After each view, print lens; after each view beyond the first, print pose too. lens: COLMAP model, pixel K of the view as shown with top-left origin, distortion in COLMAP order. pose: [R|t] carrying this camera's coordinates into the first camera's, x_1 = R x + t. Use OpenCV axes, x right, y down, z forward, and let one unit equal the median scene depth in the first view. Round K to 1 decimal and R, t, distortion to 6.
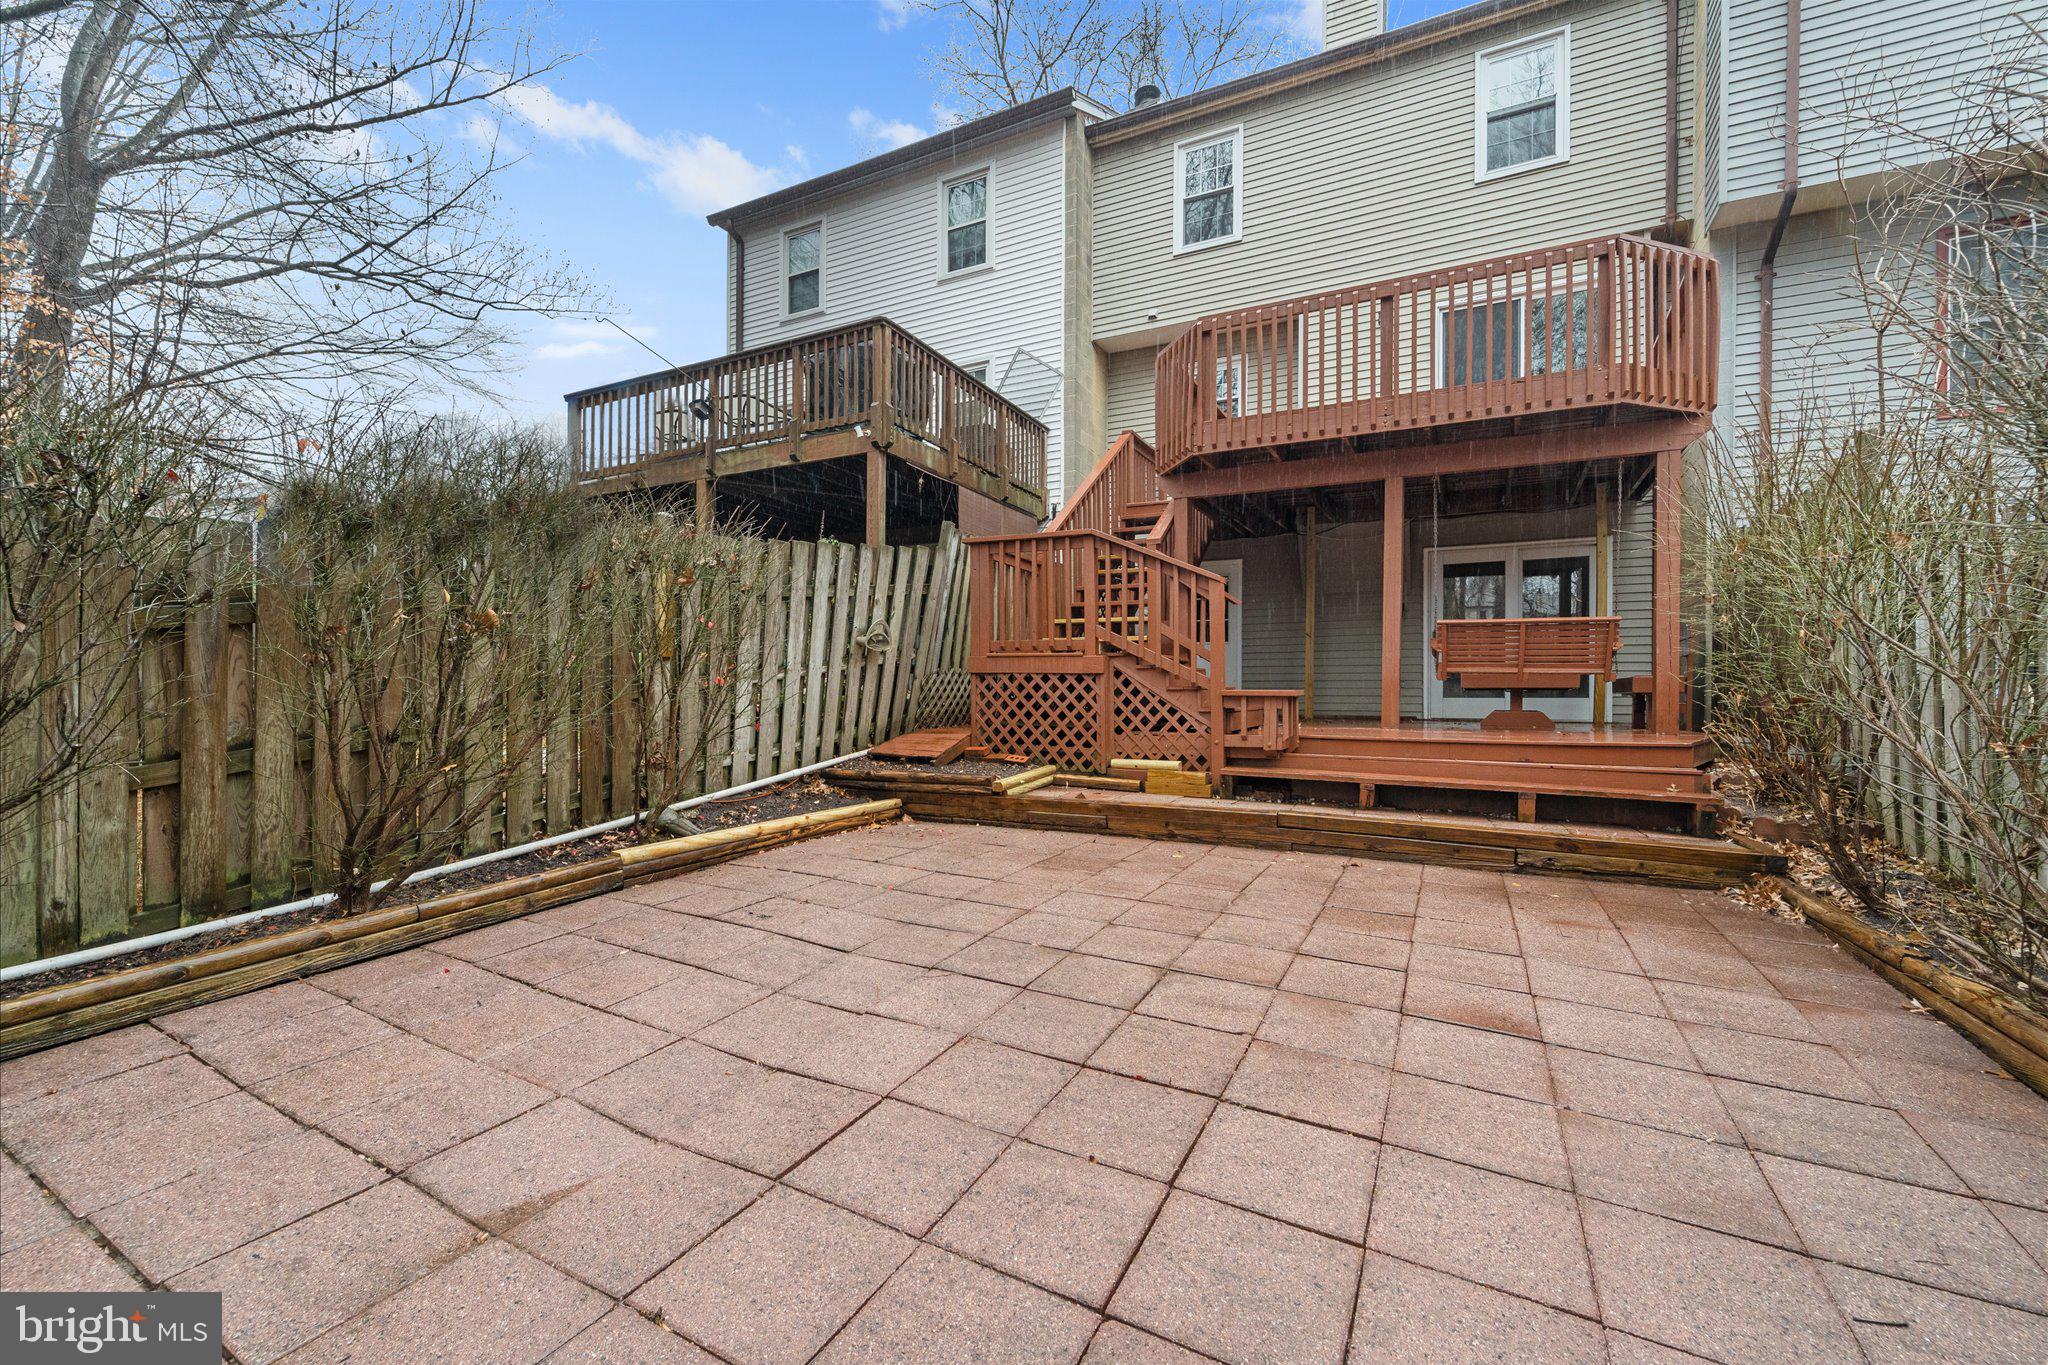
lens RADIAL K [[841.6, 0, 1024.0], [0, 841.6, 682.5], [0, 0, 1]] dist [-0.002389, -0.000639]
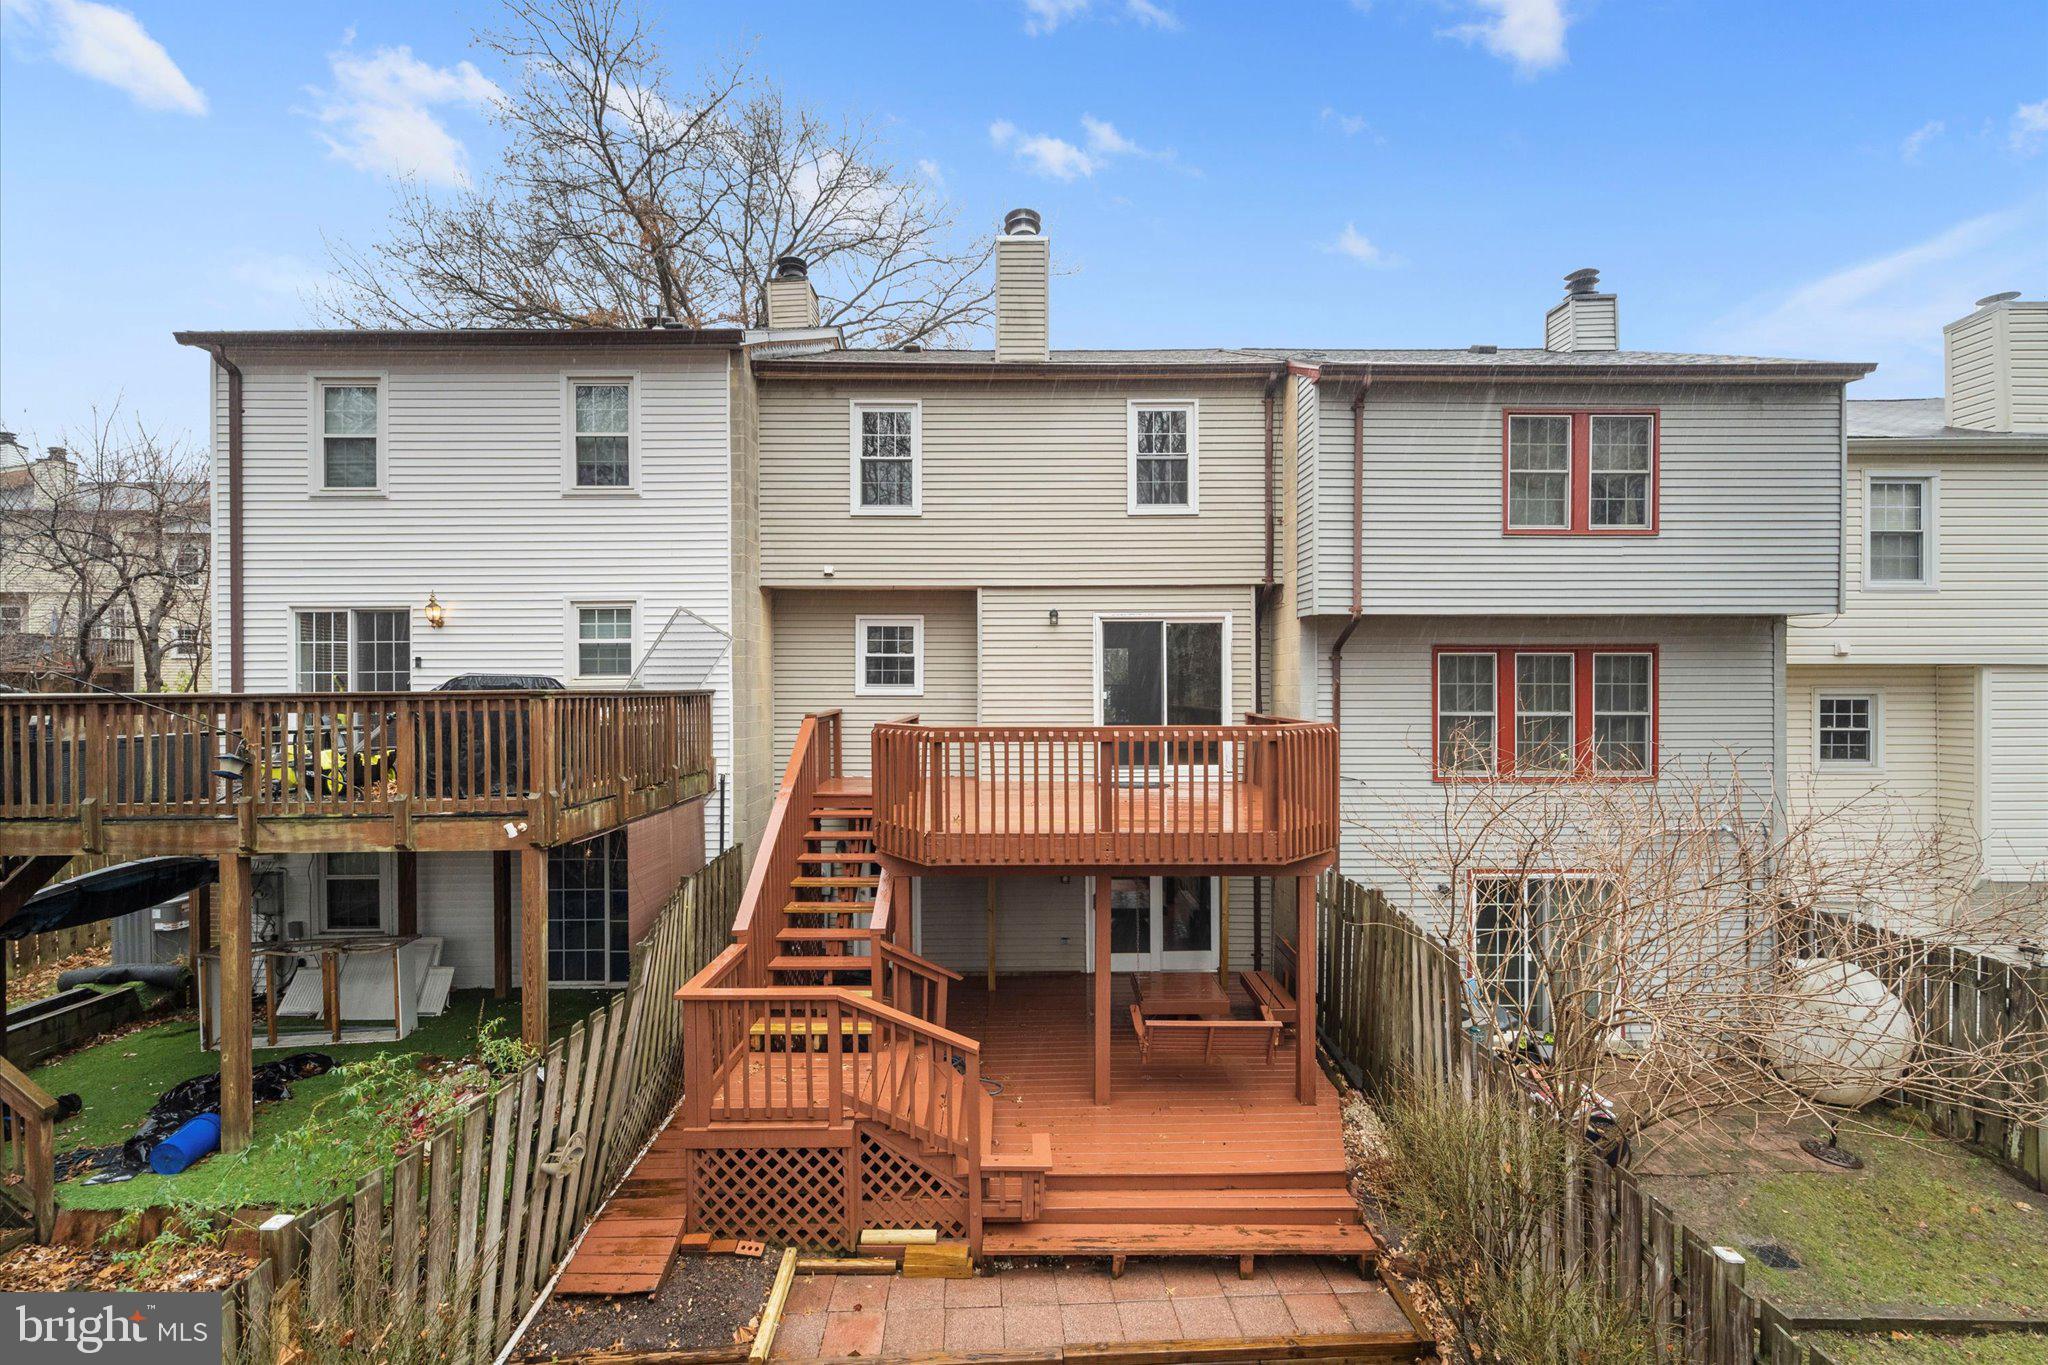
lens RADIAL K [[849.4, 0, 1024.0], [0, 849.4, 682.5], [0, 0, 1]] dist [0.001247, -0.000033]
pose [[0.885773, -0.014252, 0.463900, -0.160326], [0.012702, 0.999898, 0.006466, -0.510262], [-0.463945, 0.000165, 0.885864, 0.073926]]
